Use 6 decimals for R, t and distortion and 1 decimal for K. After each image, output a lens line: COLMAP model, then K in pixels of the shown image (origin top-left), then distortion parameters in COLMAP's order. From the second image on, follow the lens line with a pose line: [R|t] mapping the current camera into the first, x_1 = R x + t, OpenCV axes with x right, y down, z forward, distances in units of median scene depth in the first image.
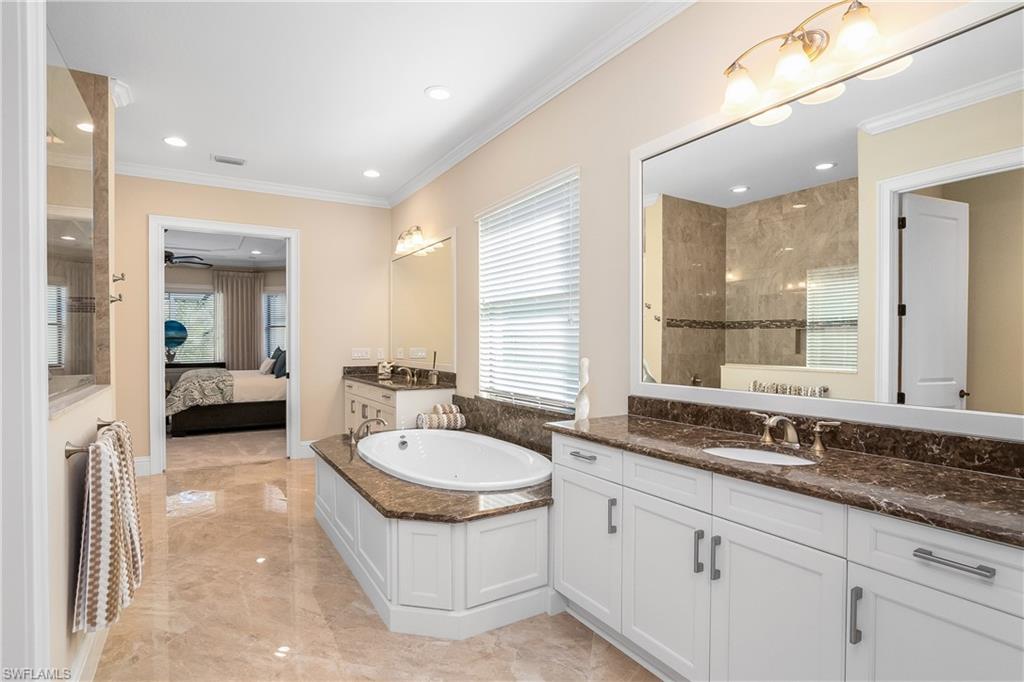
lens RADIAL K [[512.5, 0, 507.4], [0, 512.5, 349.1], [0, 0, 1]] dist [-0.029005, 0.009428]
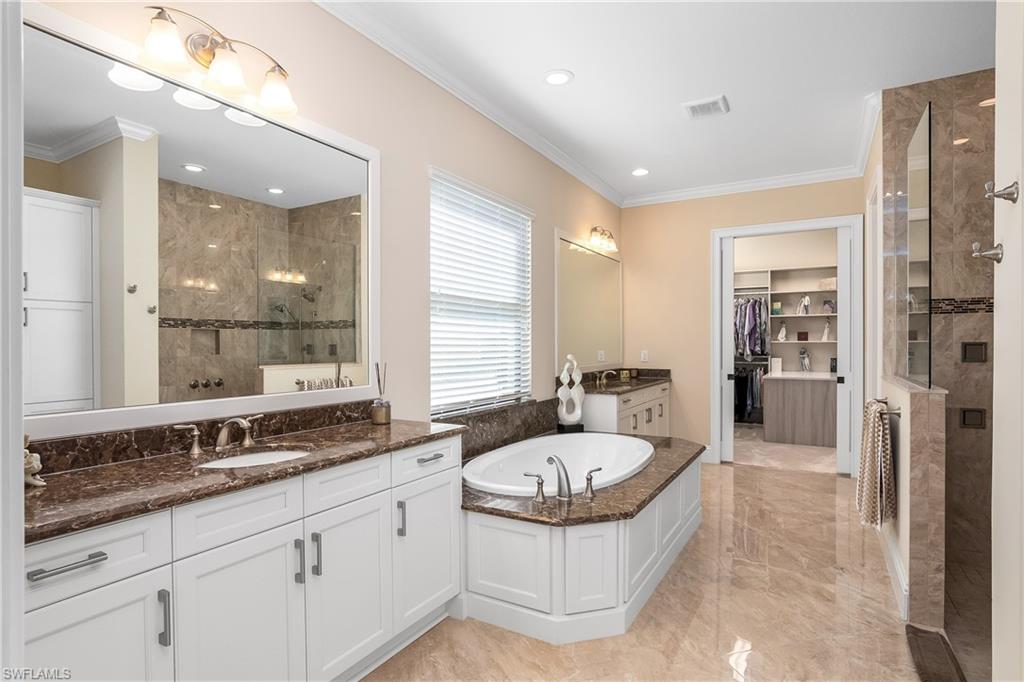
lens RADIAL K [[522.6, 0, 509.4], [0, 522.6, 341.9], [0, 0, 1]] dist [0.015399, 0.002111]
pose [[-0.482677, 0.002492, 0.875795, -0.612662], [0.007388, 0.999972, 0.001227, -0.014330], [-0.875767, 0.007062, -0.482682, 1.016849]]
